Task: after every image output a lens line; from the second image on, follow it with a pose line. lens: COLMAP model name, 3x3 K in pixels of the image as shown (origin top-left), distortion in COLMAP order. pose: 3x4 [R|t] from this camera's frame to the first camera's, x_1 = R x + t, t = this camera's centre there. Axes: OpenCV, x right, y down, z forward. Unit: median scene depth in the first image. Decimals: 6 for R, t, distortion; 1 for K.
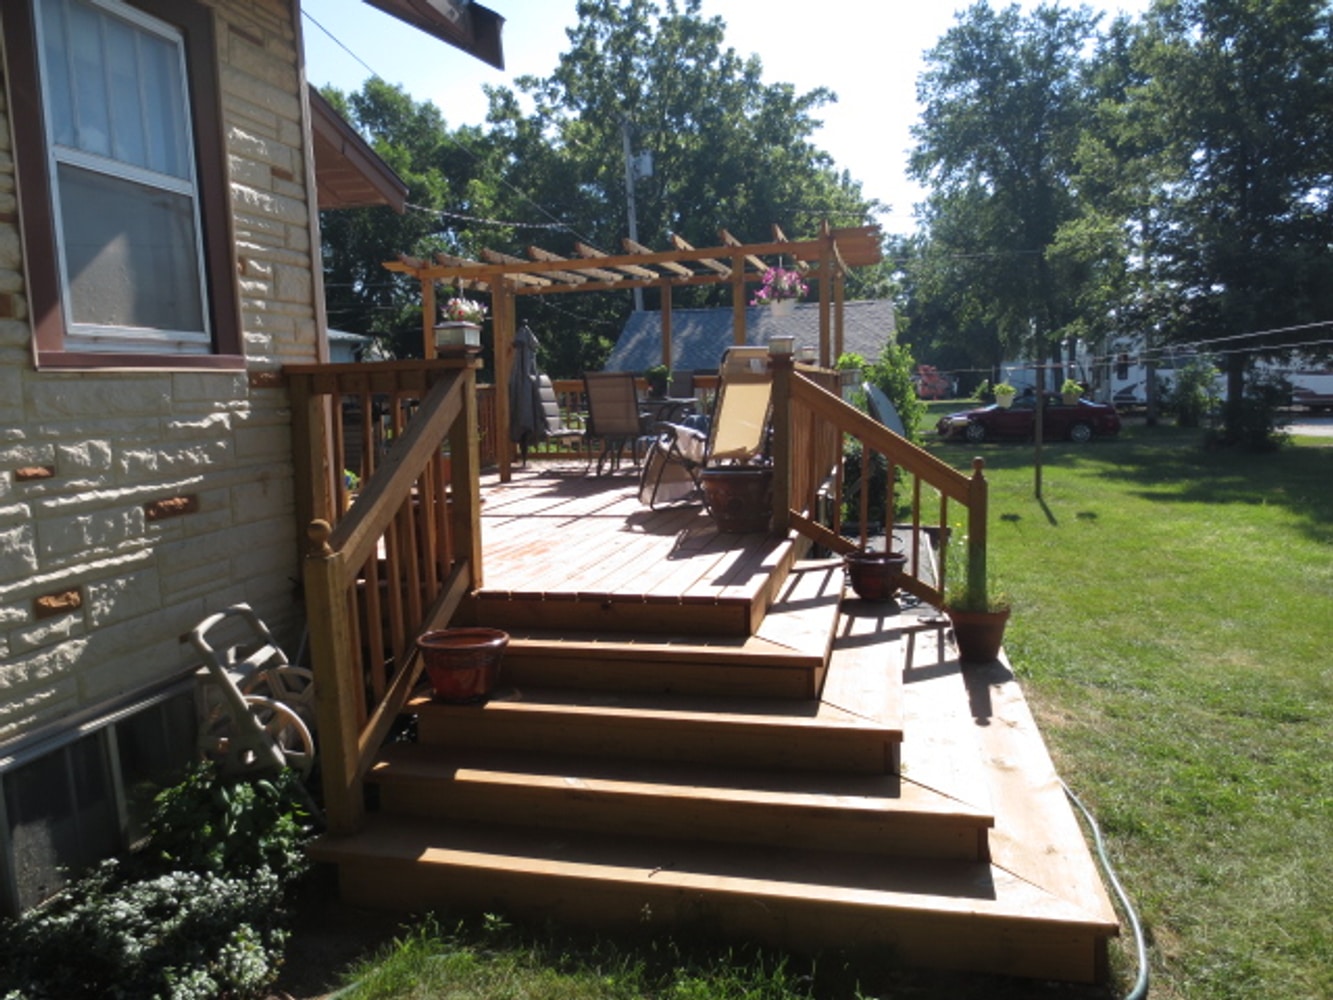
lens RADIAL K [[950.9, 0, 661.9], [0, 950.9, 503.2], [0, 0, 1]] dist [0.007290, 0.002100]
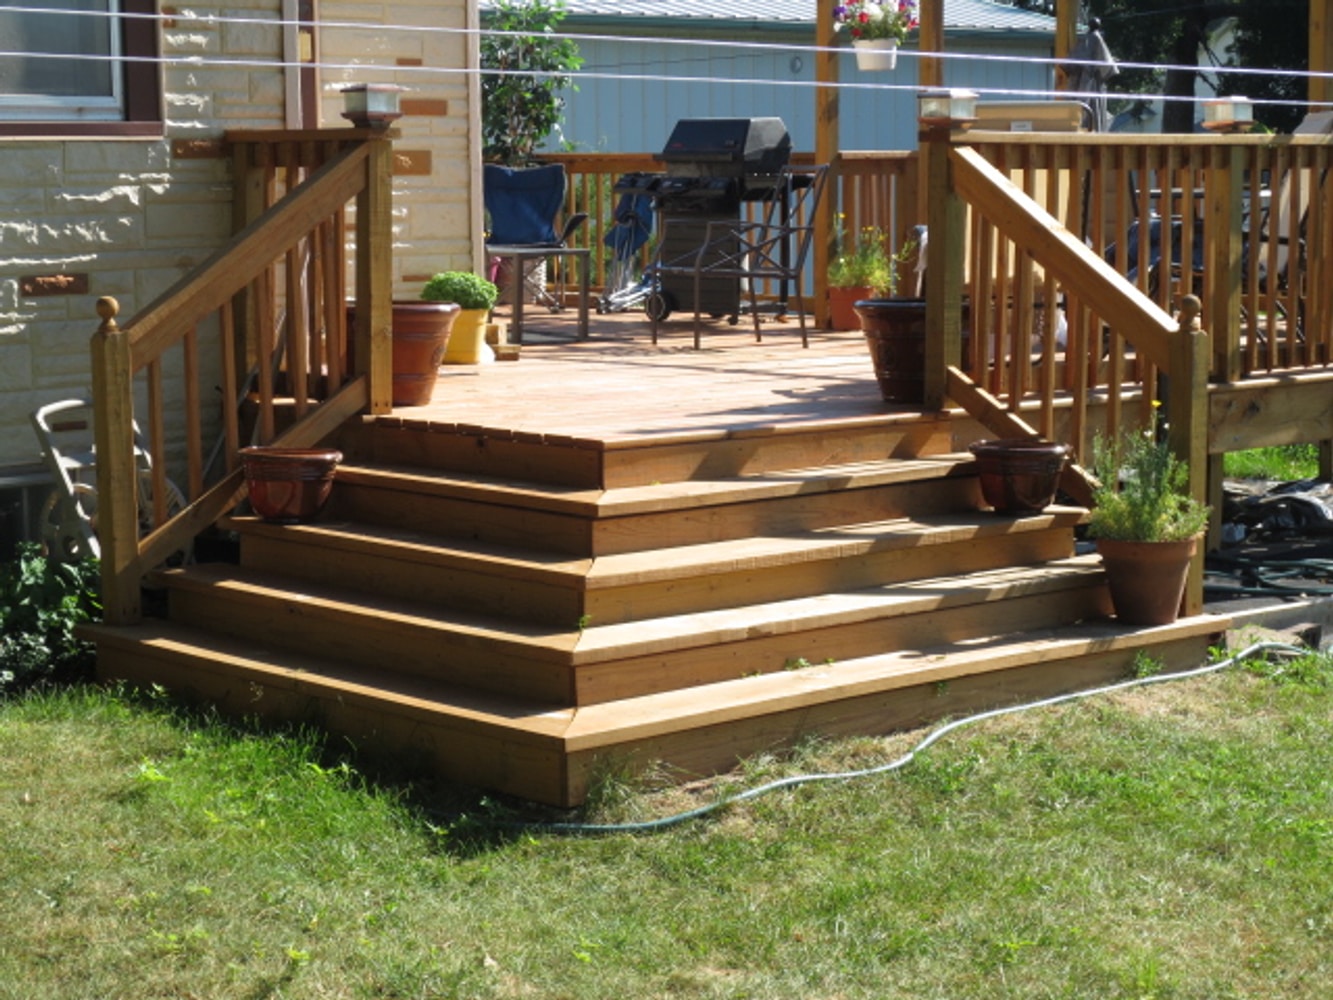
lens RADIAL K [[2646.8, 0, 667.8], [0, 2646.8, 500.7], [0, 0, 1]] dist [0.027776, 0.000000]
pose [[0.830827, 0.089554, -0.549278, 1.403636], [-0.081471, 0.995907, 0.039141, 0.062866], [0.550535, 0.012231, 0.834723, -0.822998]]
